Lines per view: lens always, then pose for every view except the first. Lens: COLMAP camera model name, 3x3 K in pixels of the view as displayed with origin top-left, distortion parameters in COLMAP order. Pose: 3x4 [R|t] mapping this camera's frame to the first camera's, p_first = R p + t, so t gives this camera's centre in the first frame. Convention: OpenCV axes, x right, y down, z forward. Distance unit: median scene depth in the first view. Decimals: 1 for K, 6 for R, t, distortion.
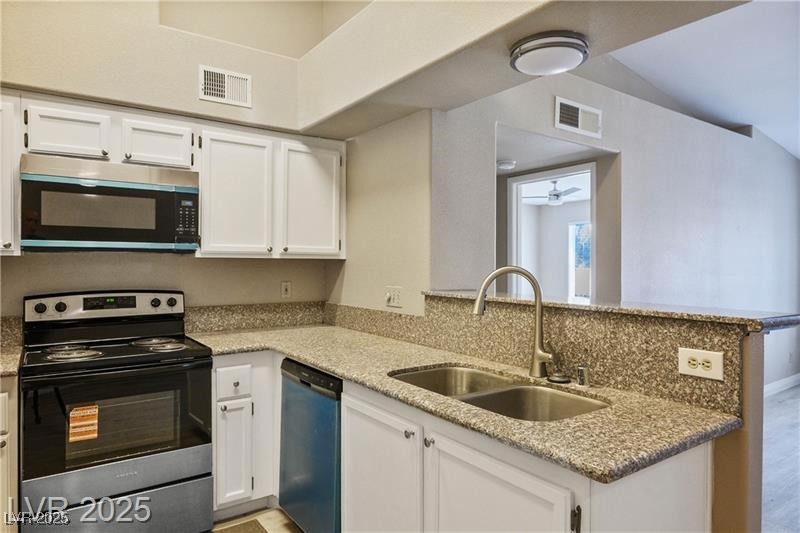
lens RADIAL K [[495.2, 0, 394.7], [0, 495.2, 266.6], [0, 0, 1]] dist [-0.002974, 0.003377]
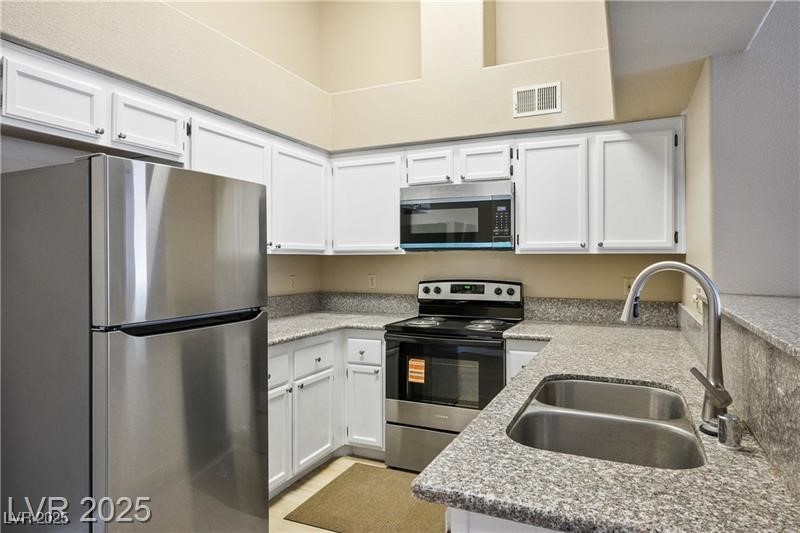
lens RADIAL K [[495.2, 0, 418.1], [0, 495.2, 258.2], [0, 0, 1]] dist [-0.002974, 0.003377]
pose [[0.515012, -0.003839, -0.857175, 0.495756], [-0.003287, 0.999974, -0.006454, -0.000083], [0.857177, 0.006141, 0.514986, 0.214476]]
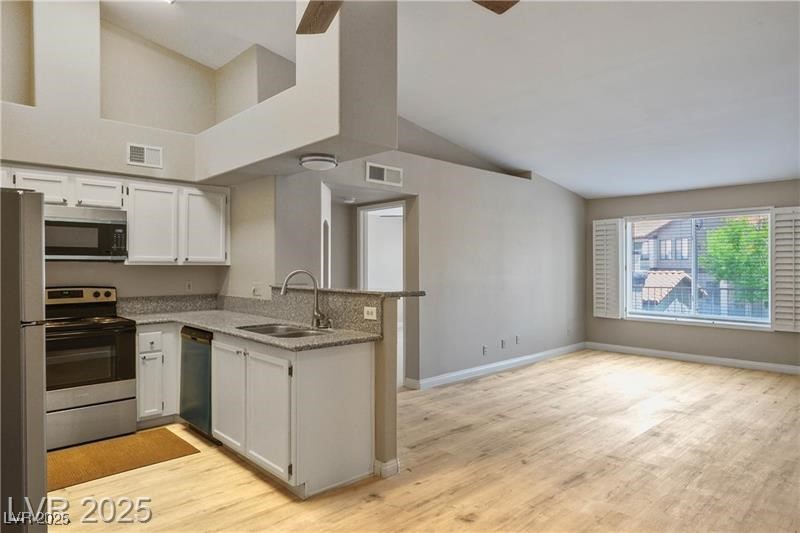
lens RADIAL K [[495.2, 0, 398.2], [0, 495.2, 266.2], [0, 0, 1]] dist [-0.002974, 0.003377]
pose [[0.990591, -0.003621, 0.136805, 0.248244], [0.004425, 0.999975, -0.005572, -0.001888], [-0.136781, 0.006125, 0.990582, -0.689733]]
